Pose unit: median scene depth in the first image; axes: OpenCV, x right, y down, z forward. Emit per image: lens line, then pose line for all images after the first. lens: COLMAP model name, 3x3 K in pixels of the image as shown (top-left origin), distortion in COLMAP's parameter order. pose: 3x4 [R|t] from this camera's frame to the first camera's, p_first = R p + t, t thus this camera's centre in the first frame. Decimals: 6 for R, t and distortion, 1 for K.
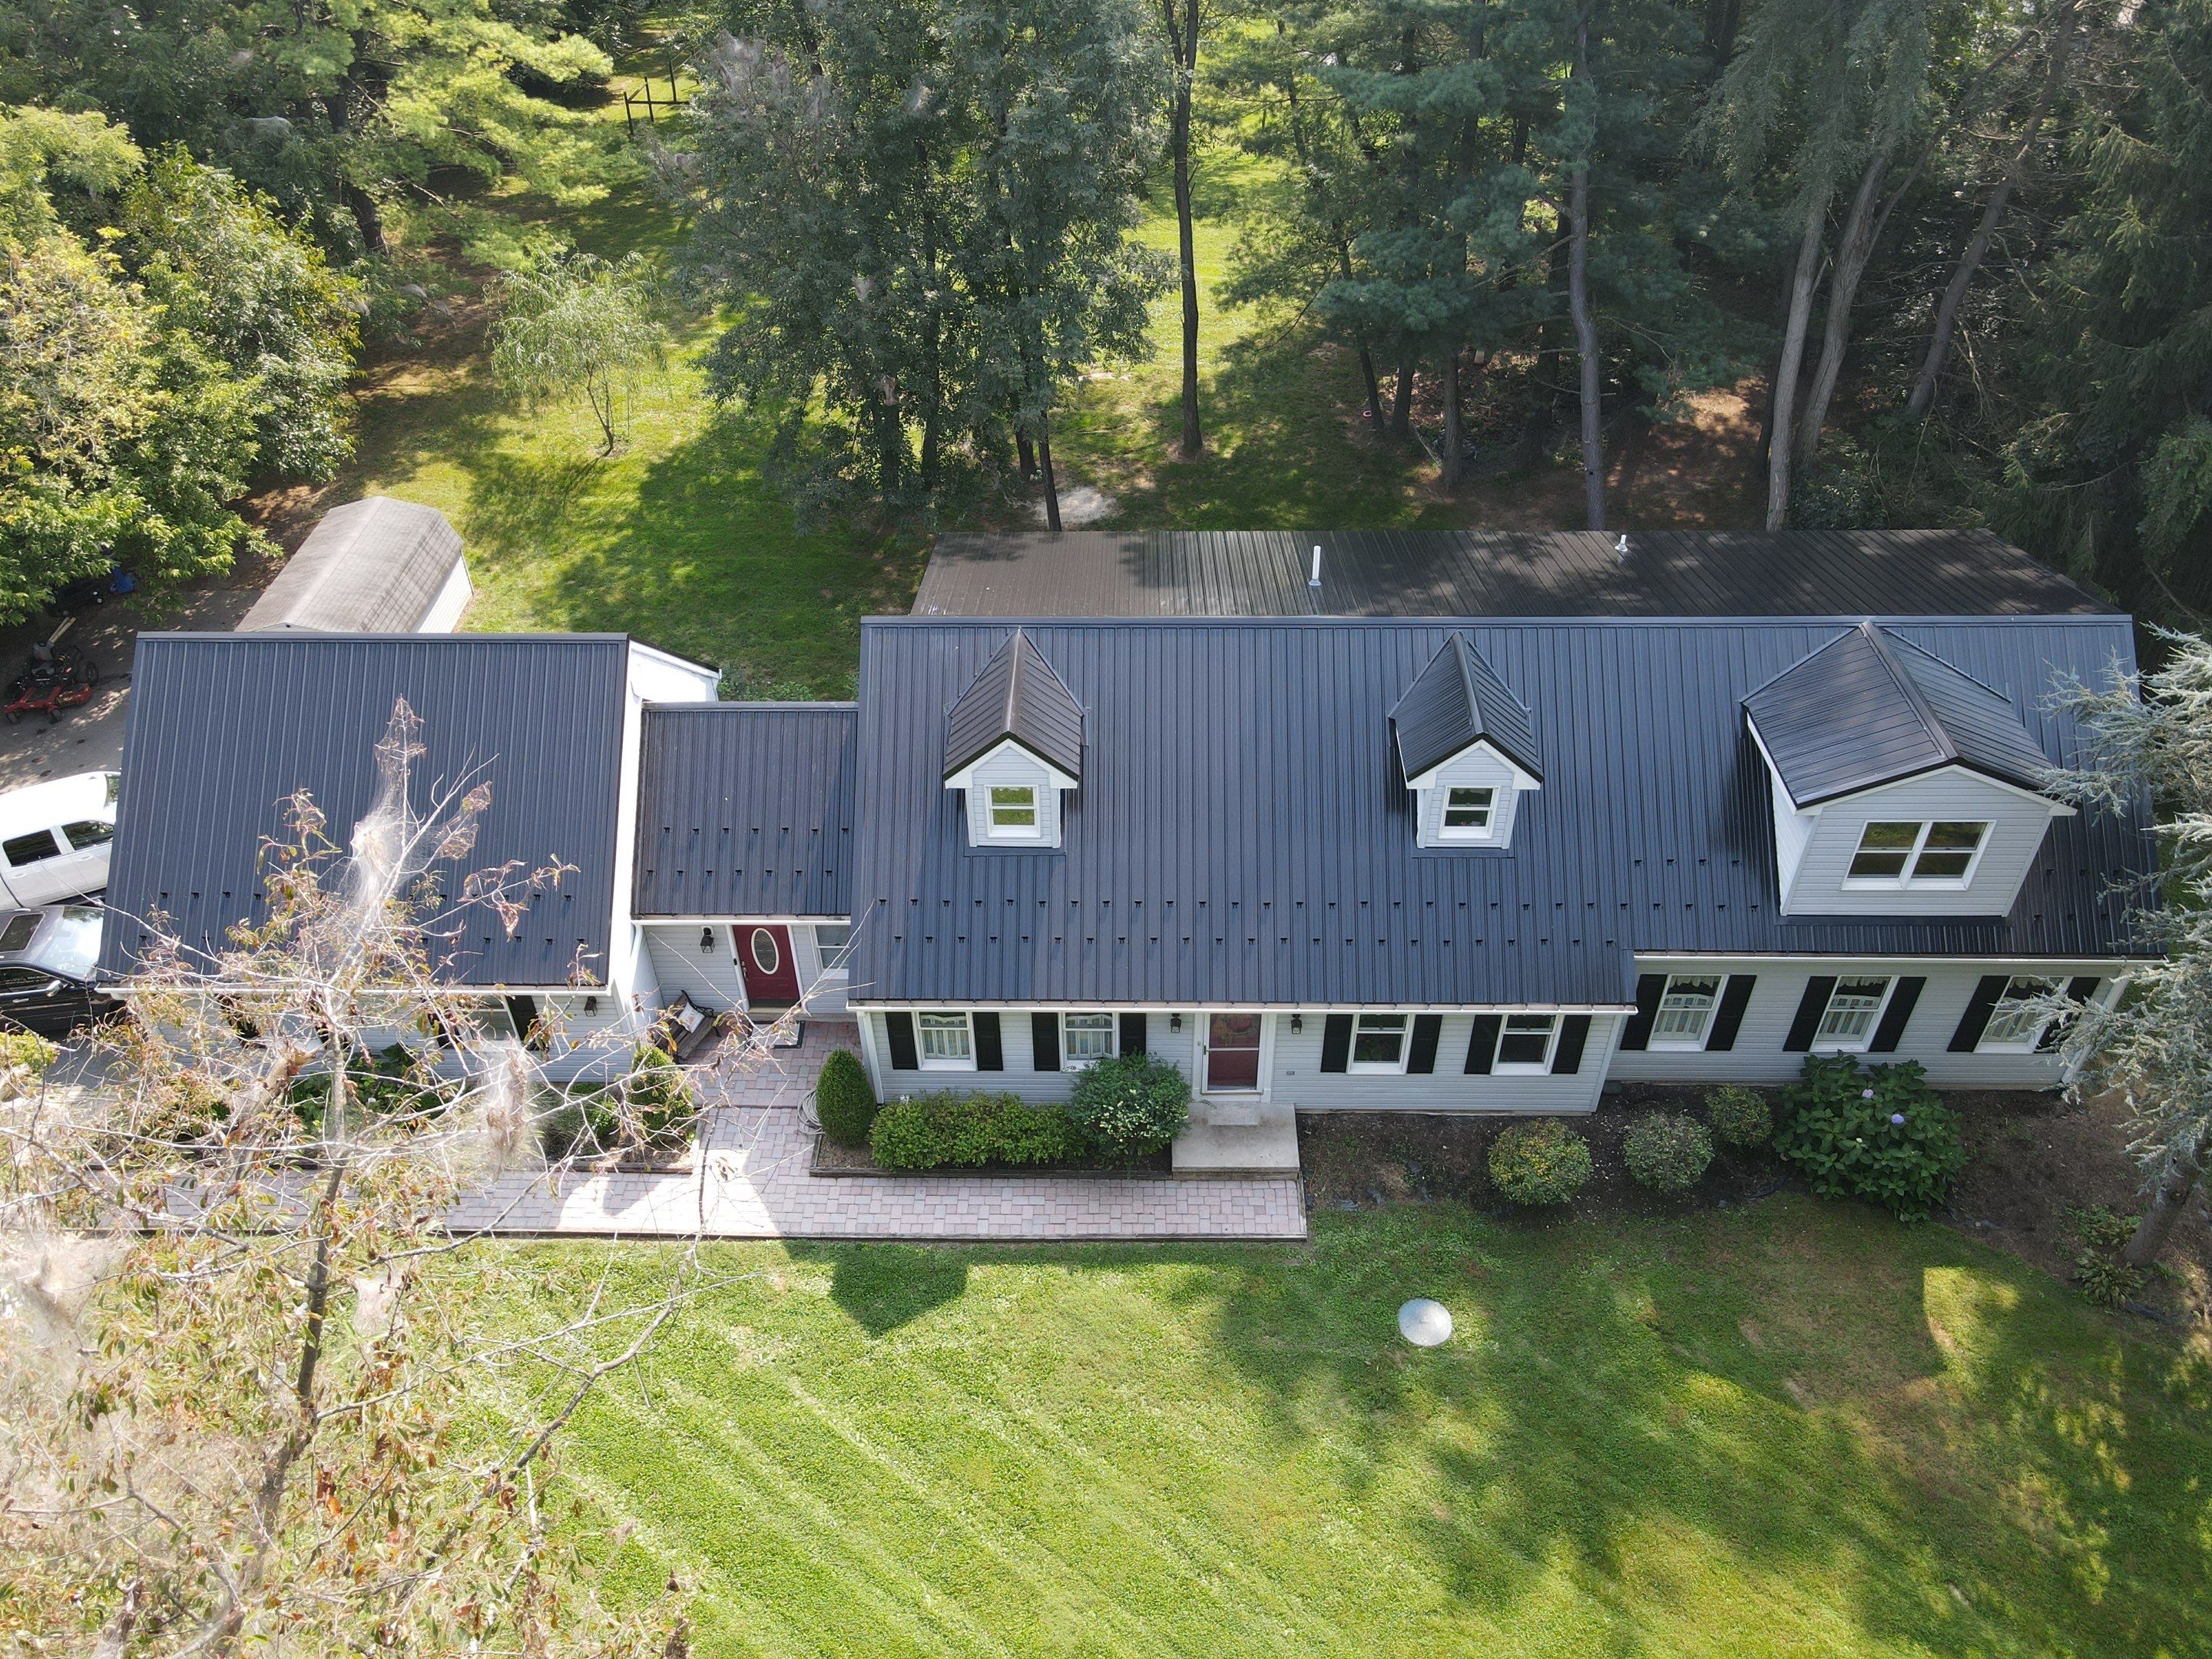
lens RADIAL K [[1623.9, 0, 1098.8], [0, 1623.9, 832.3], [0, 0, 1]] dist [0.008147, 0.010968]
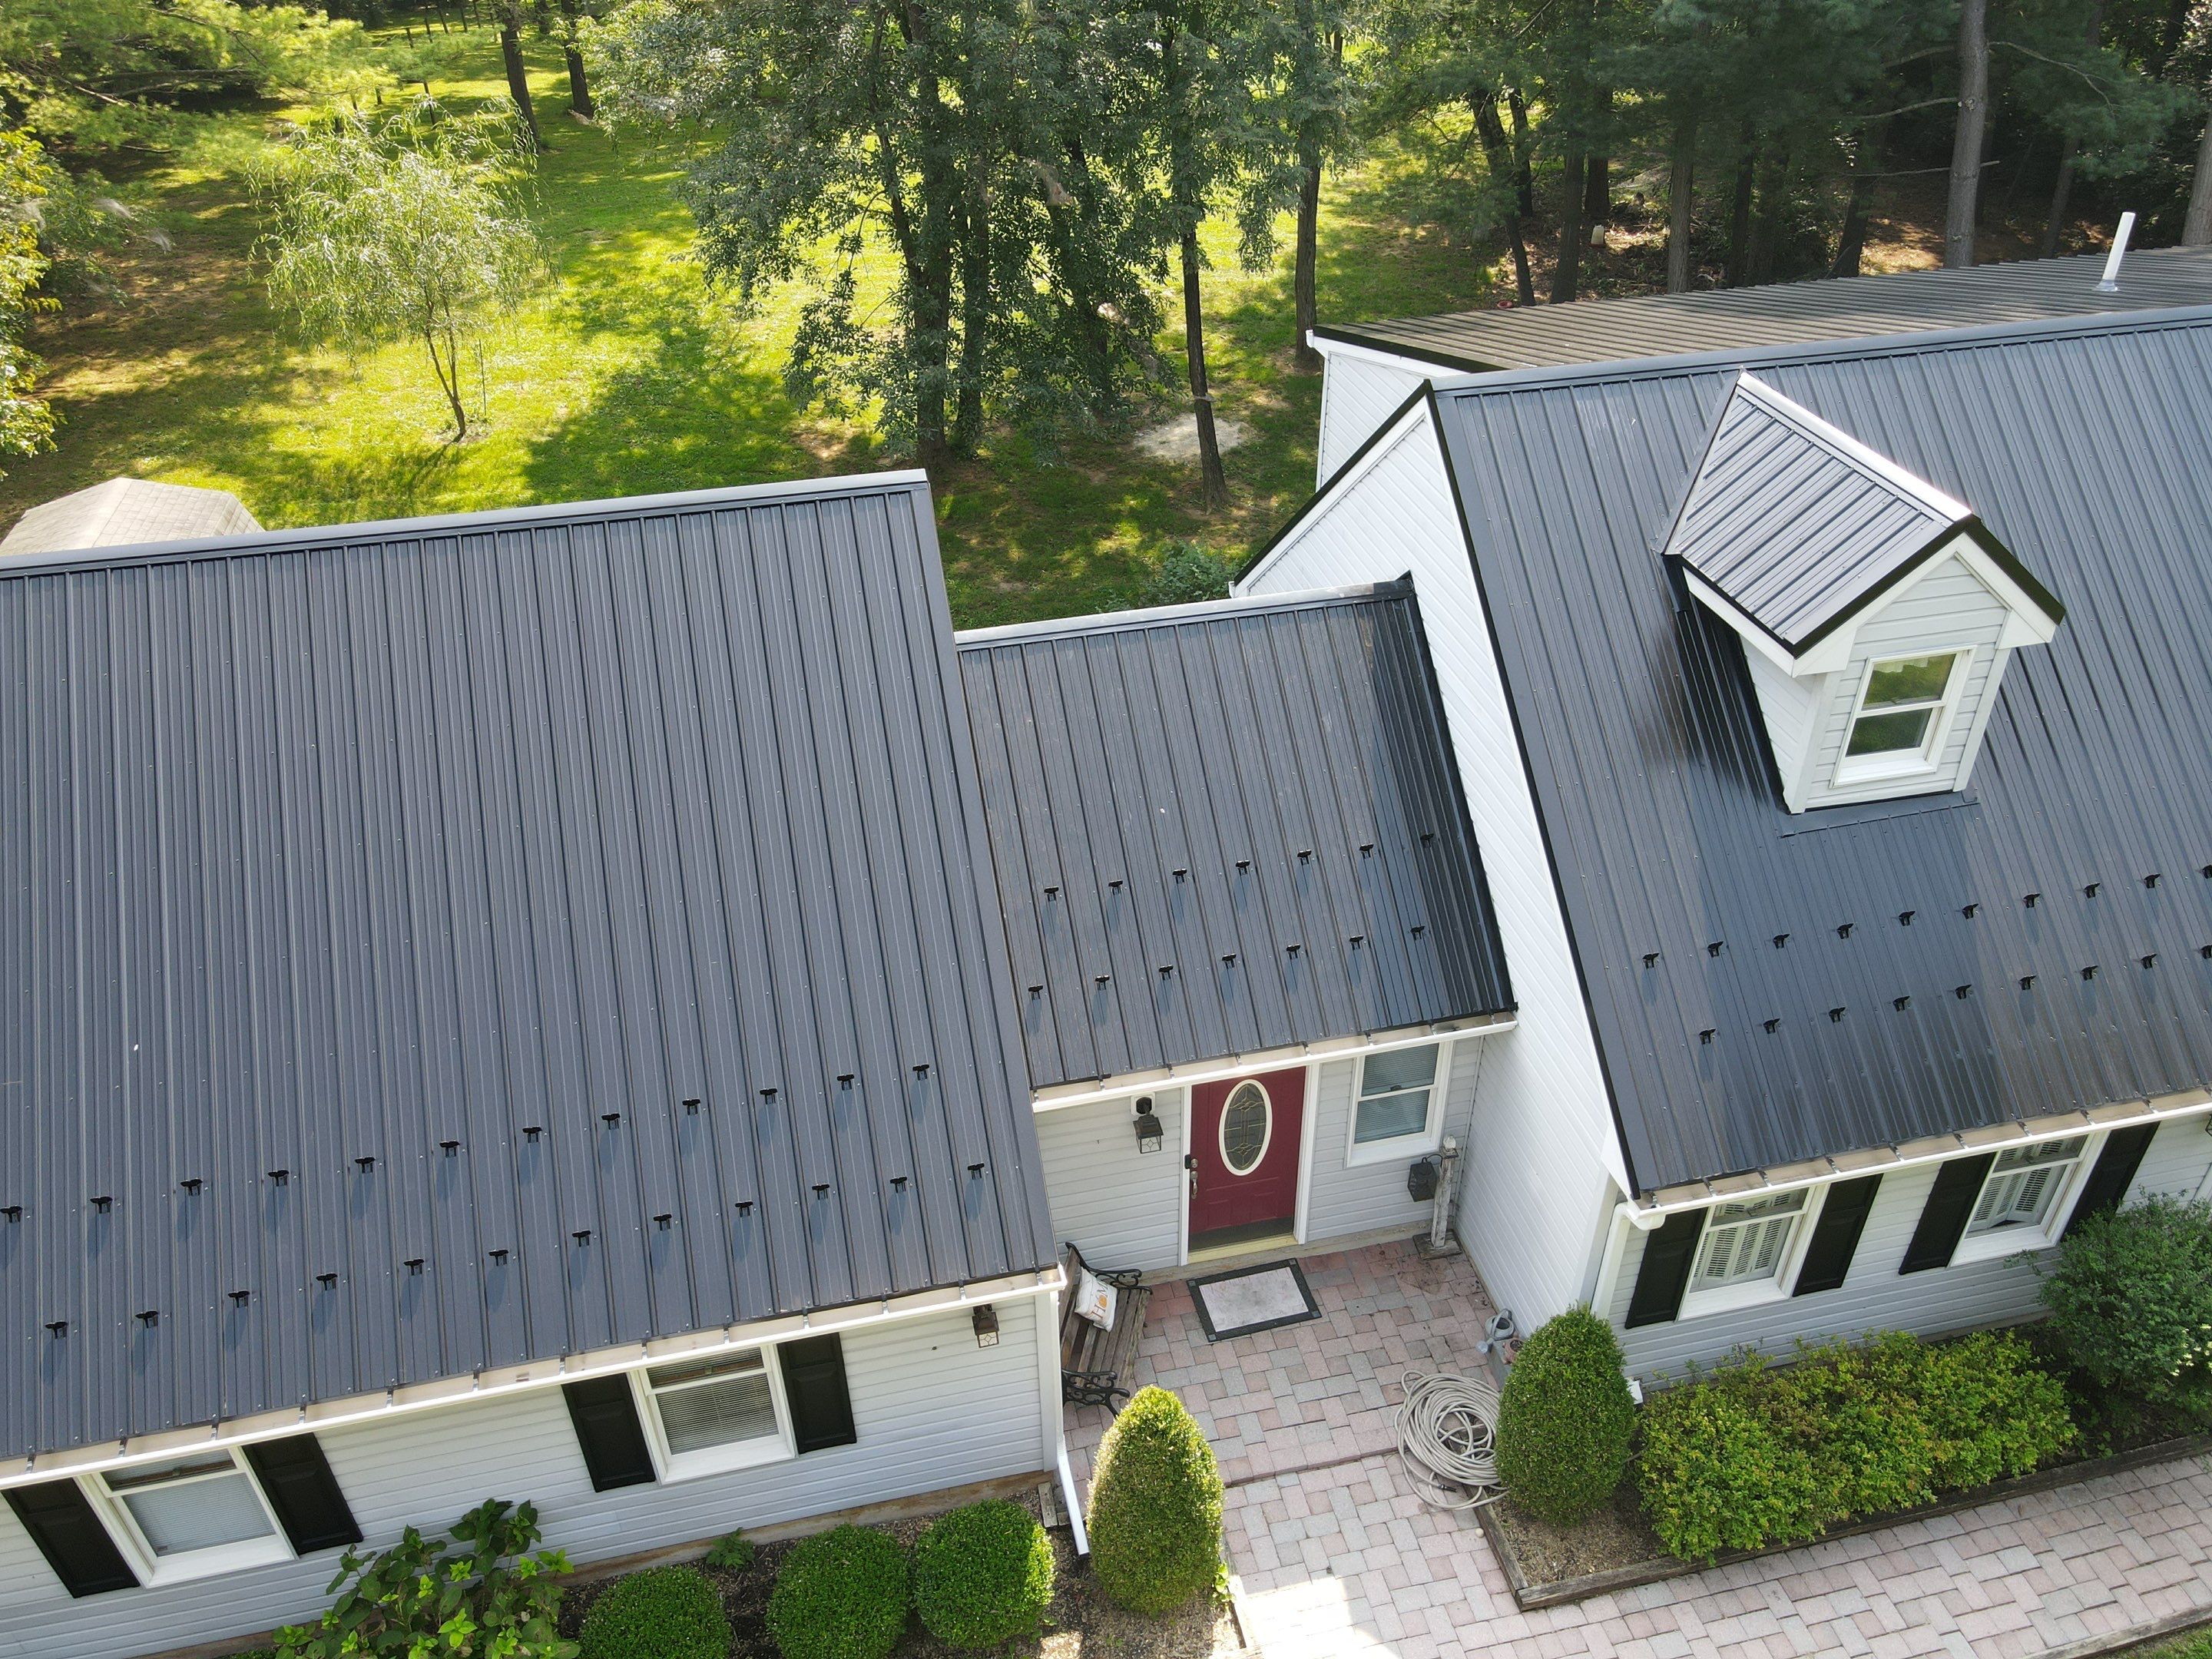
lens RADIAL K [[1623.9, 0, 1099.8], [0, 1623.9, 843.1], [0, 0, 1]] dist [0.008147, 0.010968]
pose [[0.970798, -0.136647, 0.197178, -0.349980], [0.152462, 0.986014, -0.067316, 0.017674], [-0.185221, 0.095412, 0.978054, 0.569981]]
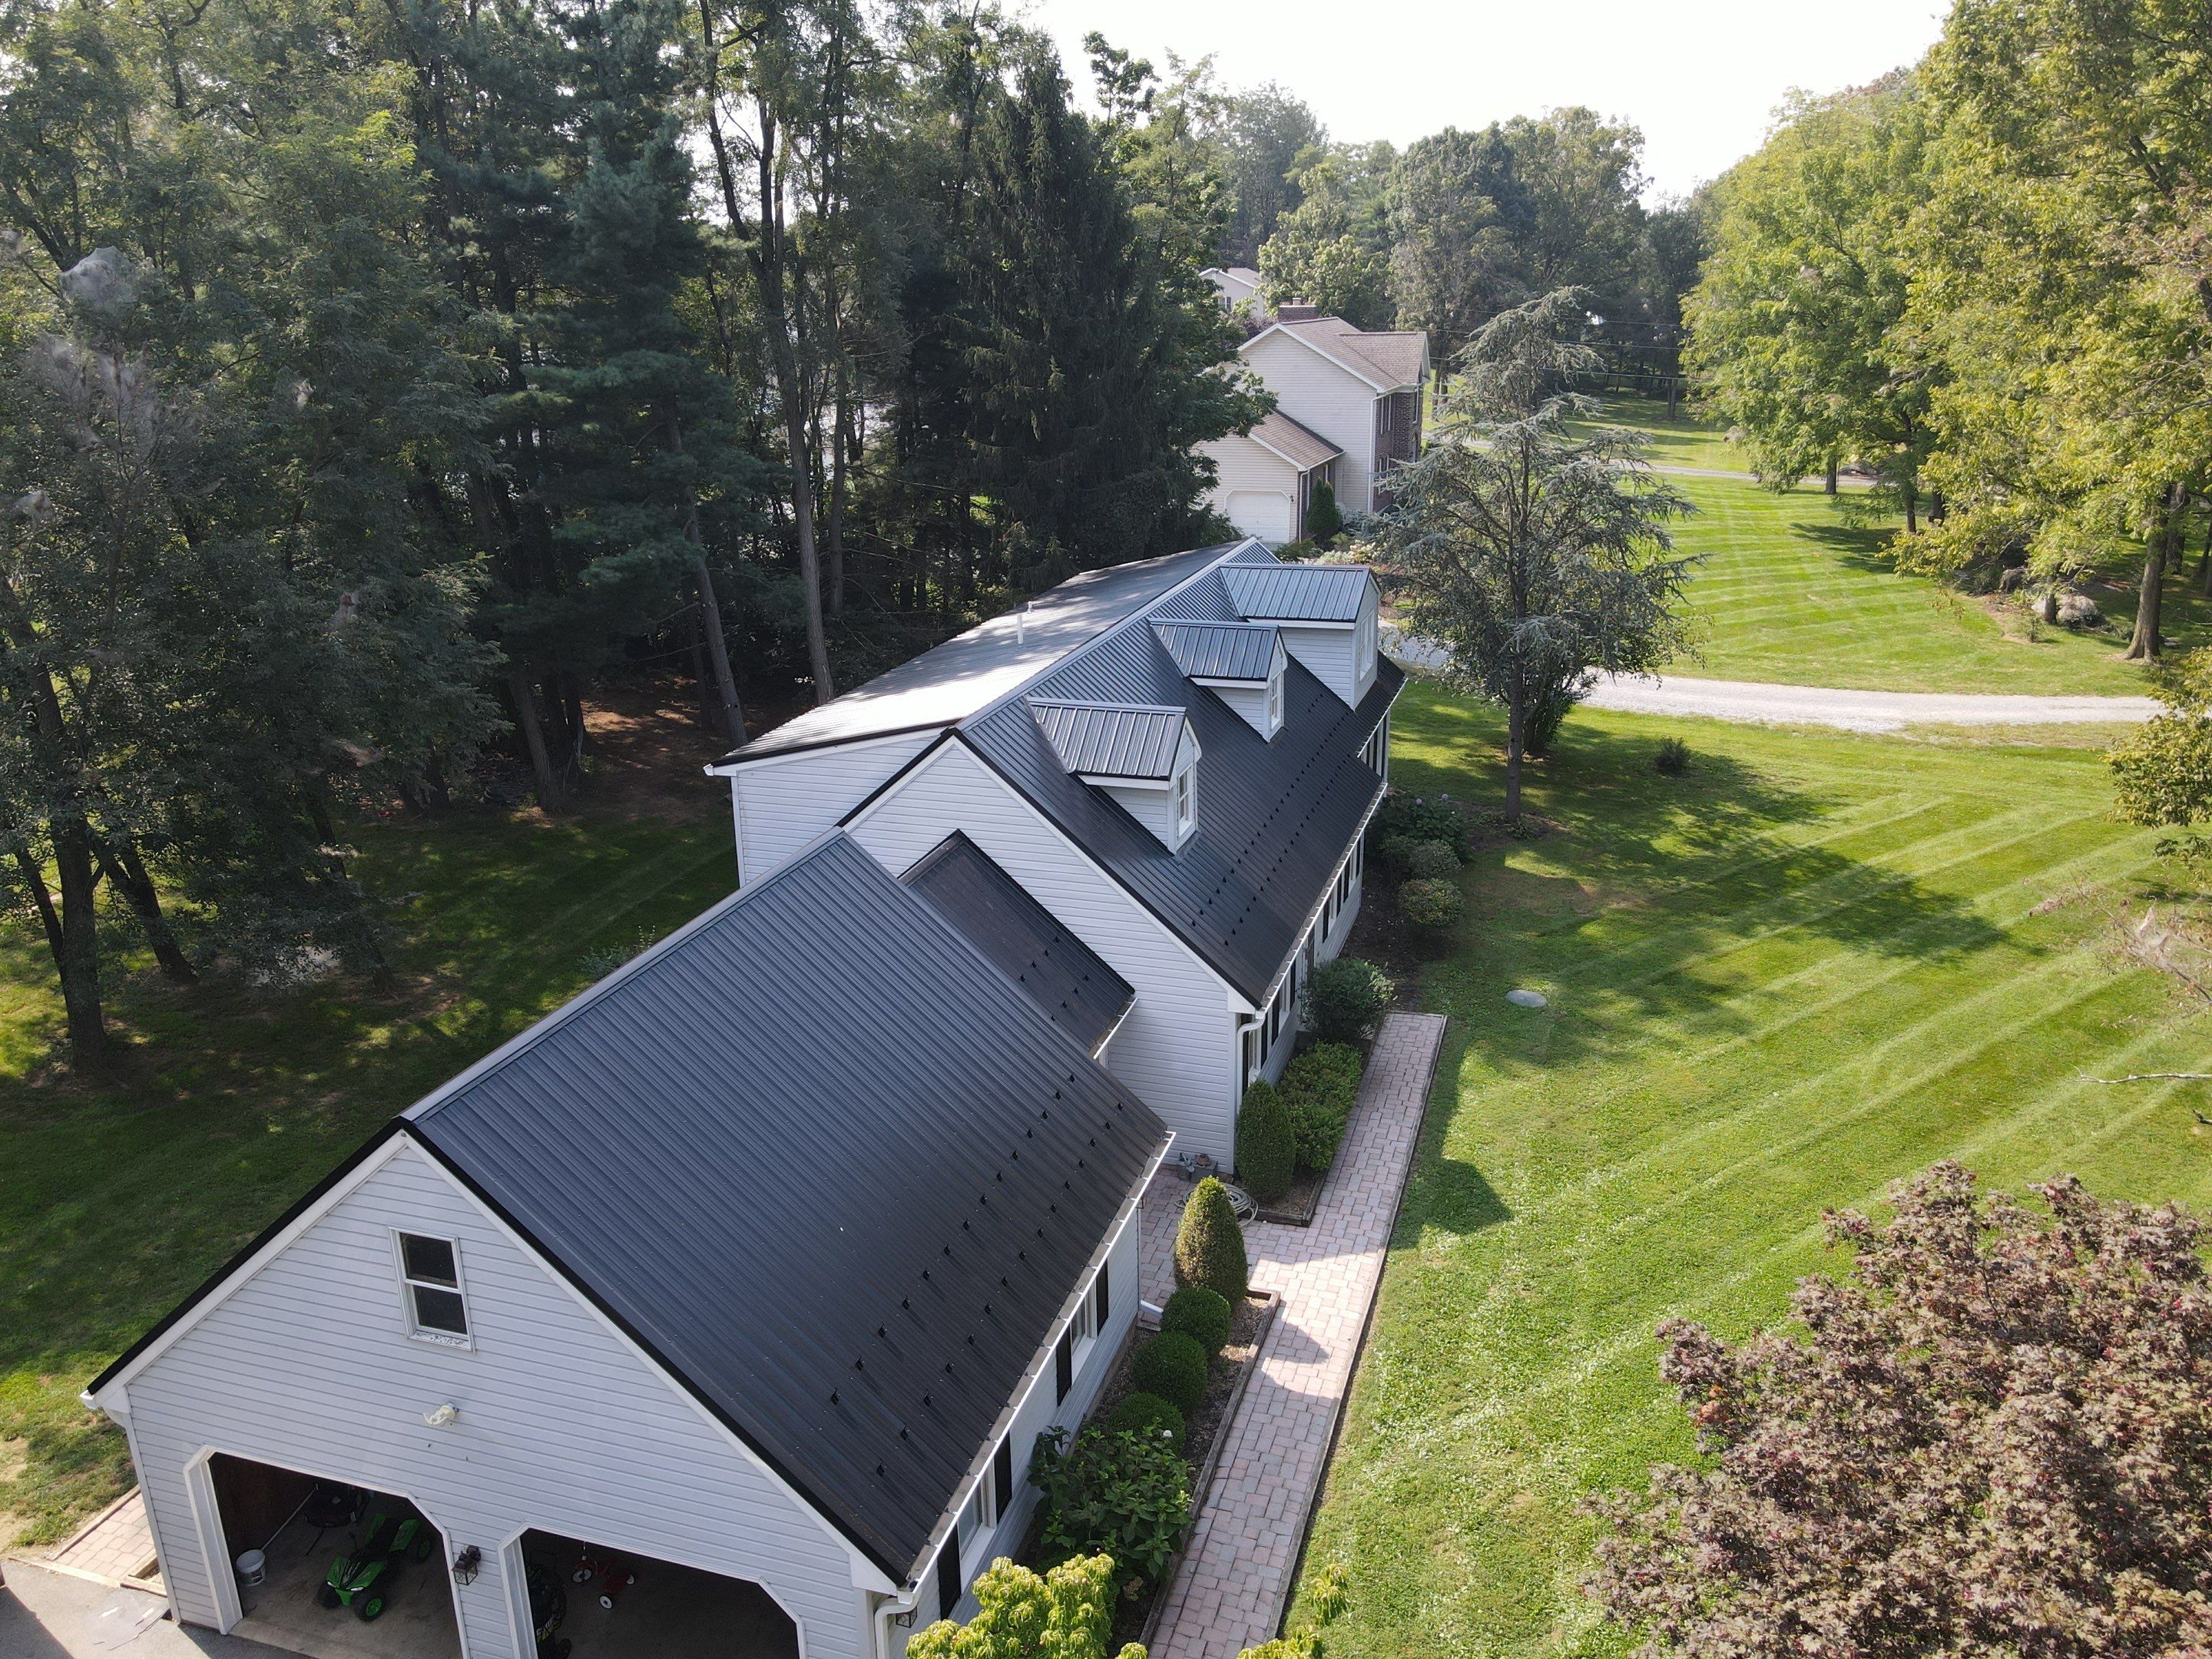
lens RADIAL K [[1623.9, 0, 1105.9], [0, 1623.9, 818.9], [0, 0, 1]] dist [0.008147, 0.010968]
pose [[0.284582, -0.285133, 0.915266, -0.981095], [0.624461, 0.779537, 0.048687, -0.081705], [-0.727366, 0.557693, 0.399896, 0.596341]]
